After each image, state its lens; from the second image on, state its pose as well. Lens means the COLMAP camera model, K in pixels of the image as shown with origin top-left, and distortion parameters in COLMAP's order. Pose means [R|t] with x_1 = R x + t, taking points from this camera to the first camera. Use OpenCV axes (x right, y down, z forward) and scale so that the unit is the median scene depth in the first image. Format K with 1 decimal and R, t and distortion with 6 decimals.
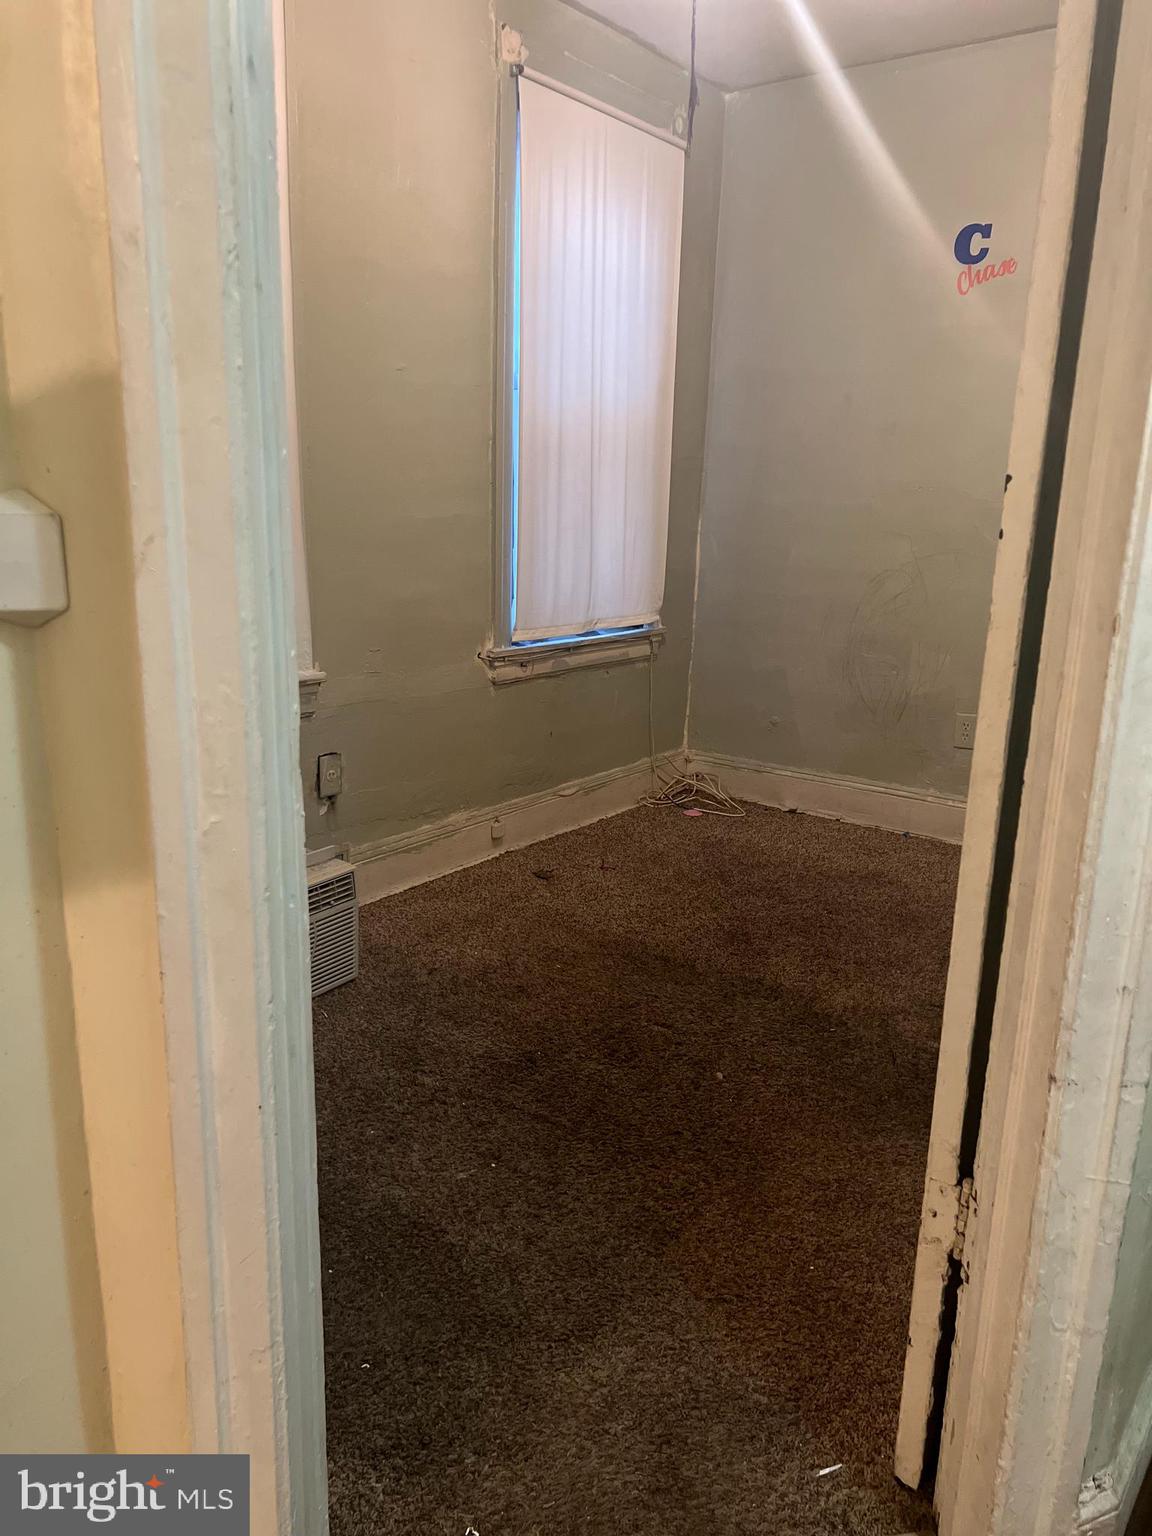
lens RADIAL K [[1163.1, 0, 573.0], [0, 1163.1, 777.7], [0, 0, 1]] dist [0.069595, -0.040405]
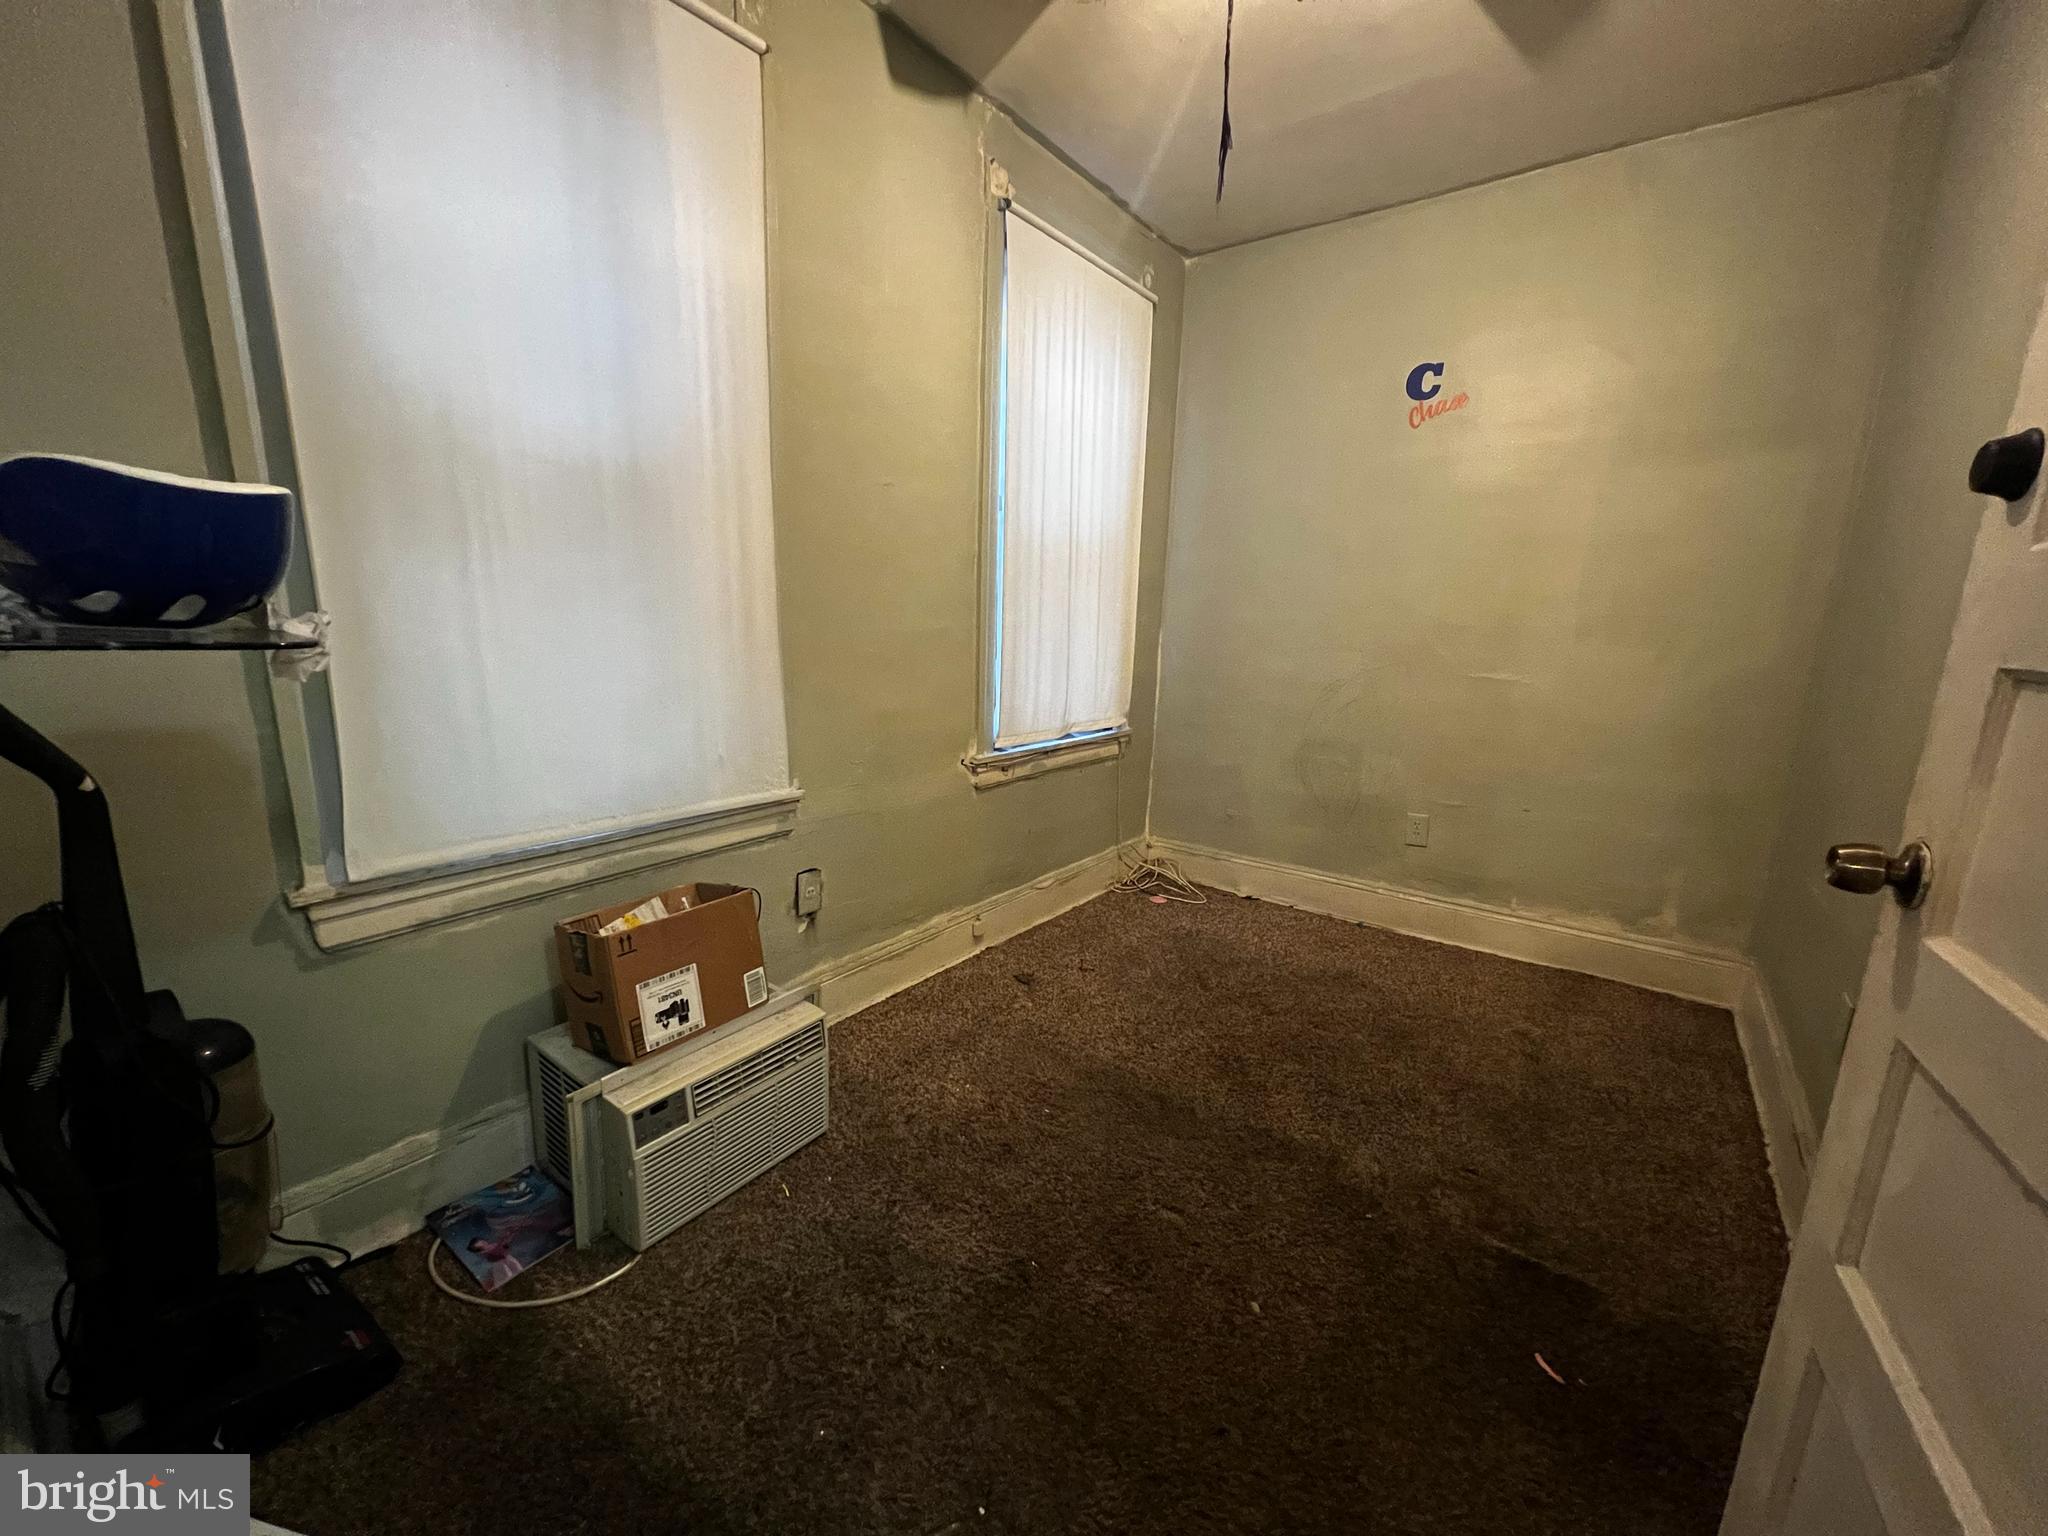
lens RADIAL K [[821.2, 0, 1016.0], [0, 821.2, 773.0], [0, 0, 1]] dist [0.002077, 0.002147]
pose [[0.999928, 0.002958, -0.011625, -0.025486], [-0.003496, 0.998911, -0.046526, -0.063657], [0.011475, 0.046563, 0.998849, 0.283989]]
